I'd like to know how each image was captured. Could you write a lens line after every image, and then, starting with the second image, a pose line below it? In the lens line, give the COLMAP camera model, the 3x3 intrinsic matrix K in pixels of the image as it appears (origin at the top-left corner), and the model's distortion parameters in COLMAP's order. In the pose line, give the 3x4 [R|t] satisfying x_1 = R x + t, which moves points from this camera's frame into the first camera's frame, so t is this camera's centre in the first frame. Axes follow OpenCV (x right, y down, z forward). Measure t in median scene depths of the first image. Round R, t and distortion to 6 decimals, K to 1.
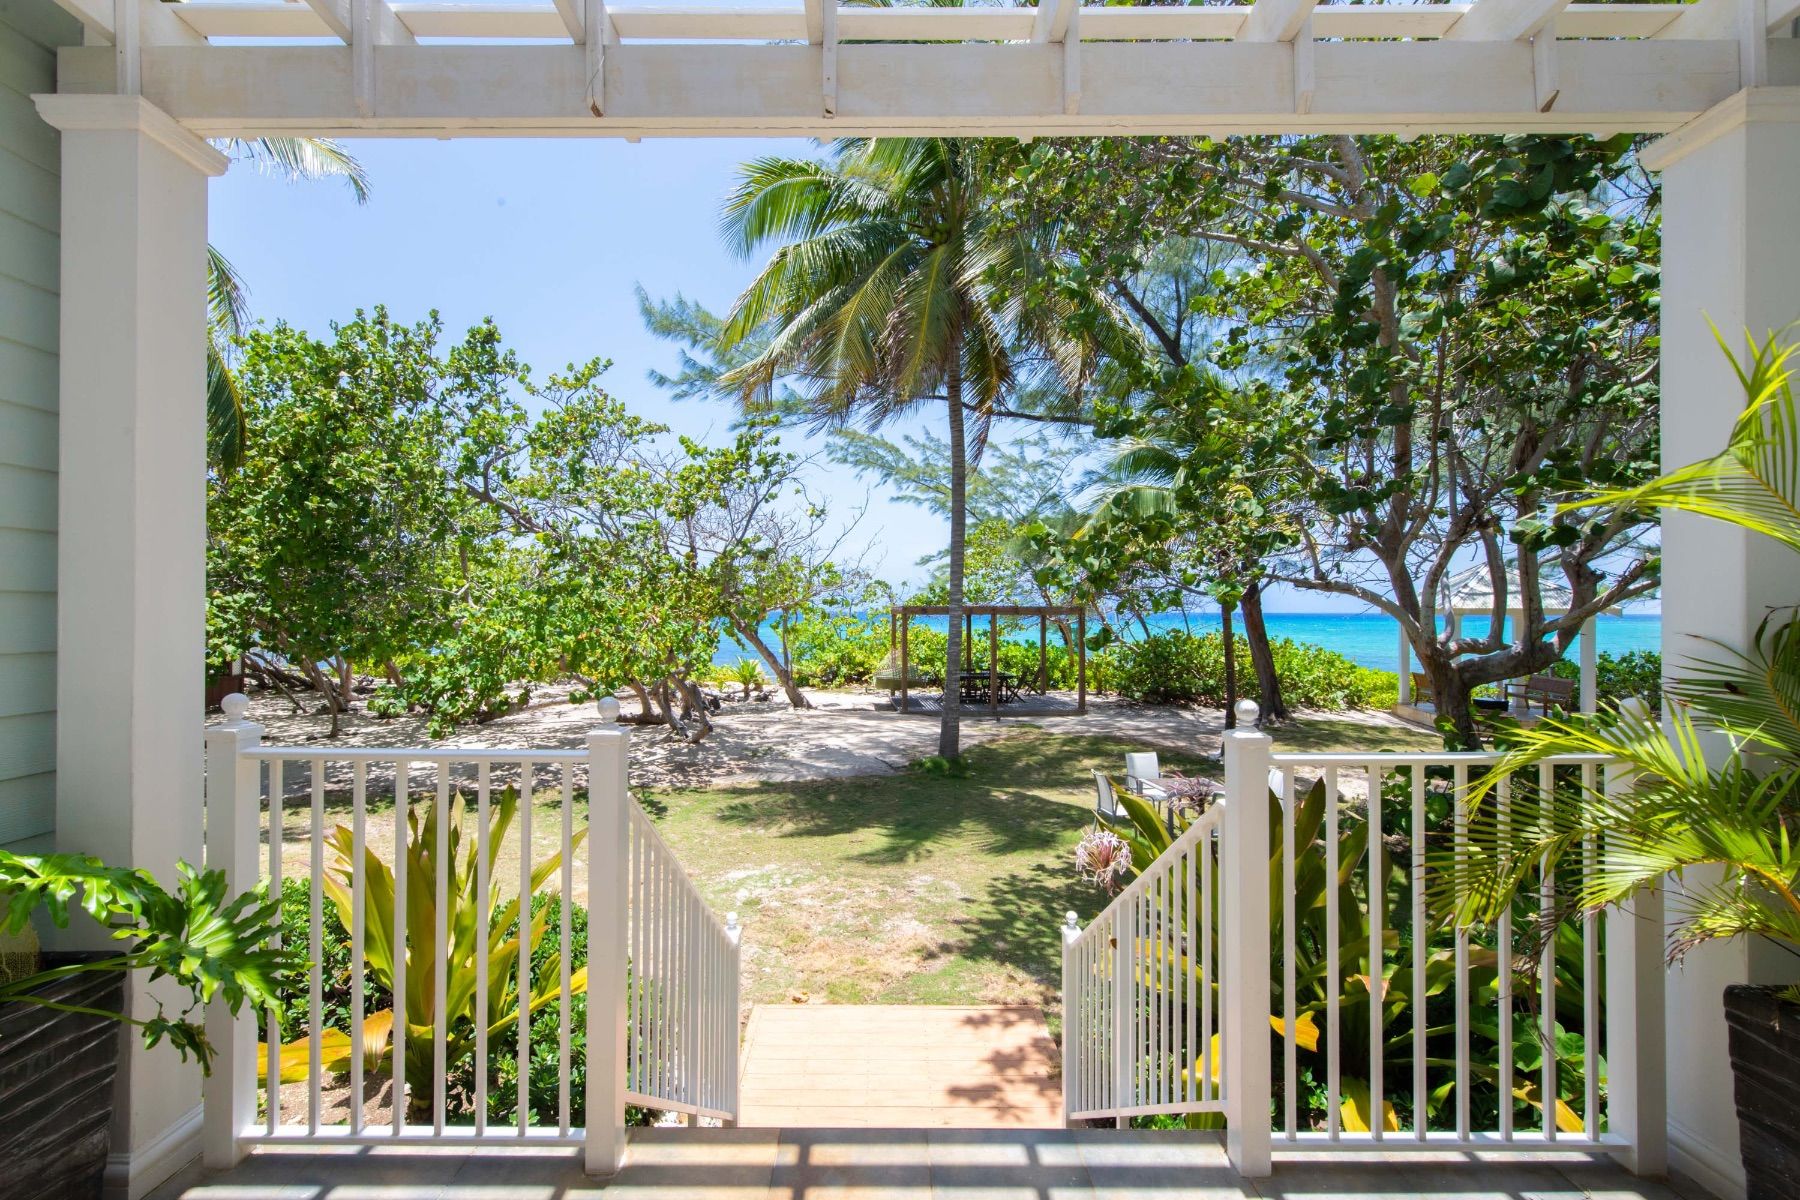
lens RADIAL K [[748.4, 0, 868.7], [0, 748.4, 610.5], [0, 0, 1]] dist [0.010221, -0.000676]
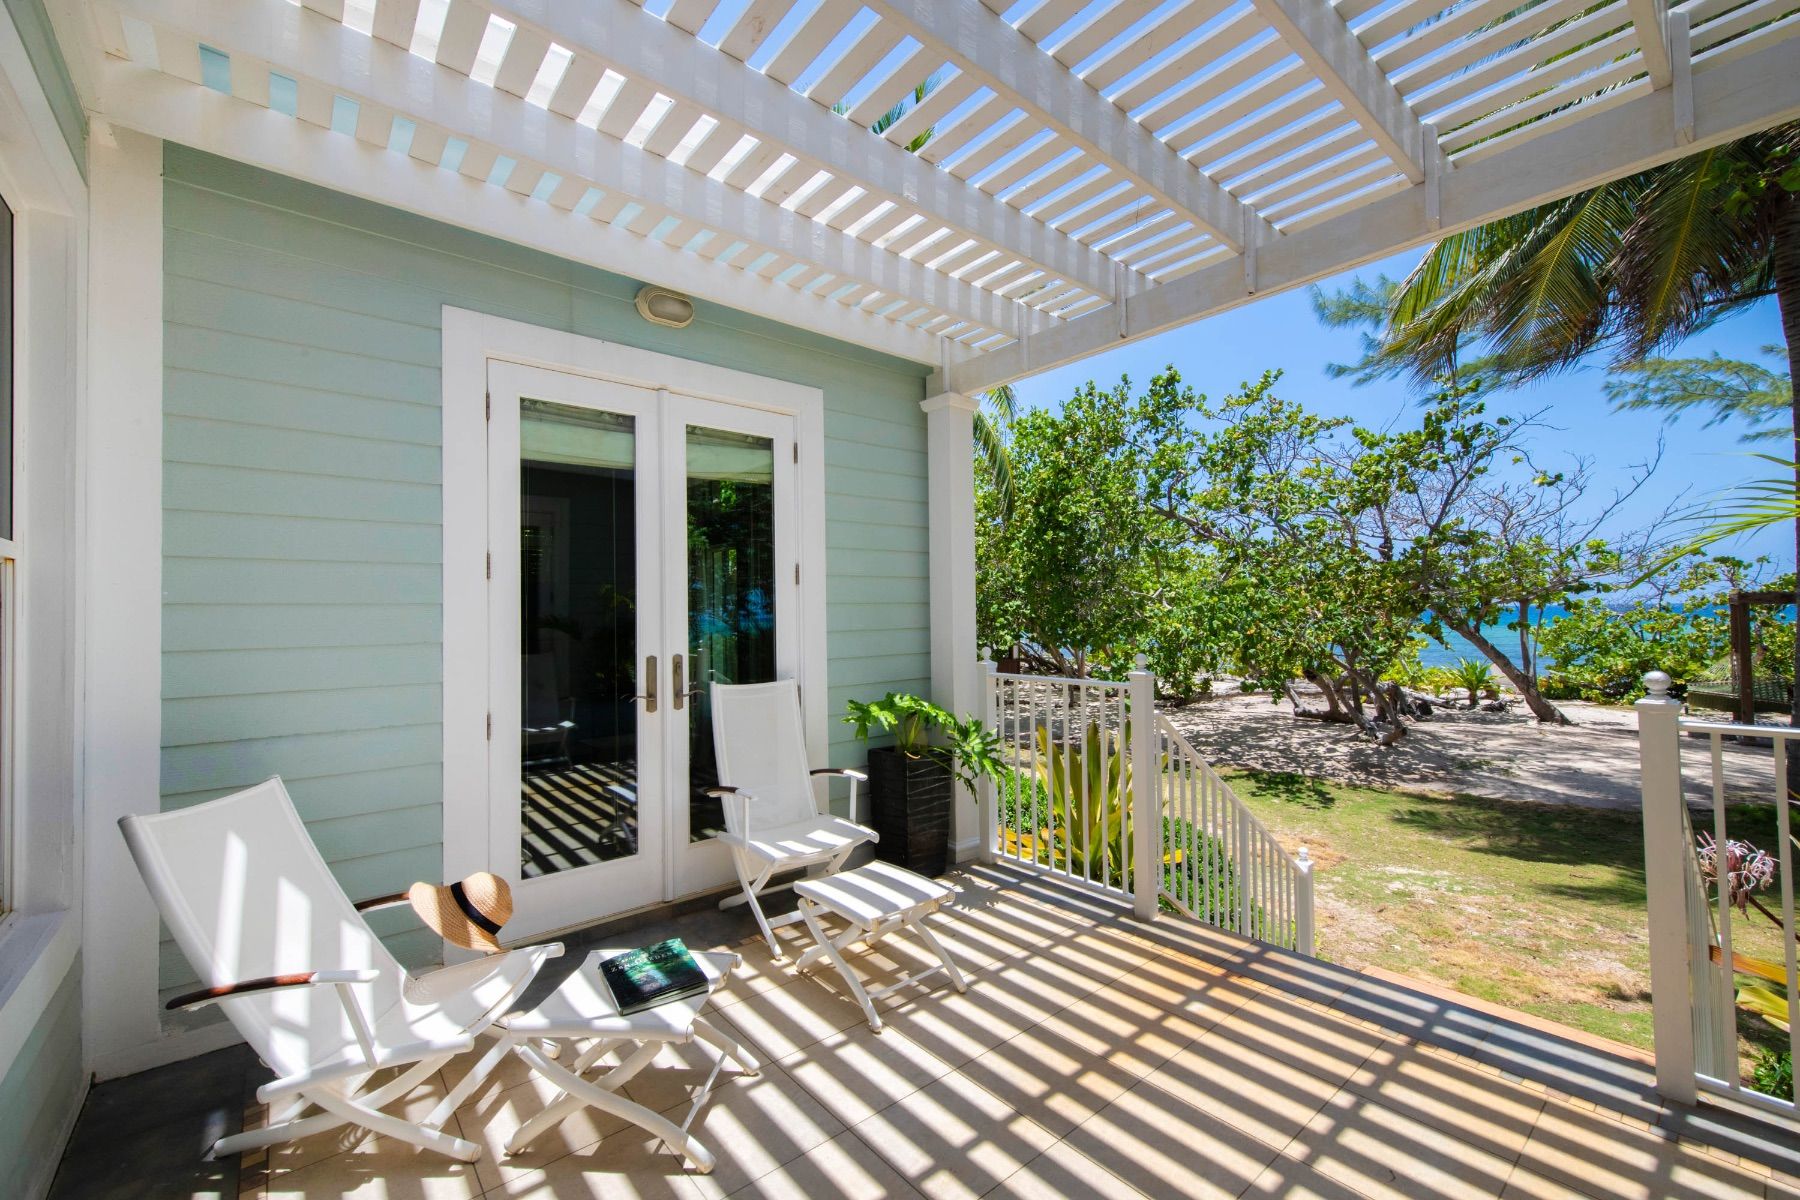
lens RADIAL K [[732.5, 0, 900.0], [0, 732.5, 600.0], [0, 0, 1]] dist [-0.010481, -0.000186]
pose [[0.650844, -0.029353, -0.758644, 0.091491], [0.018728, 0.999569, -0.022608, 0.002884], [0.758980, 0.000506, 0.651113, -0.084903]]
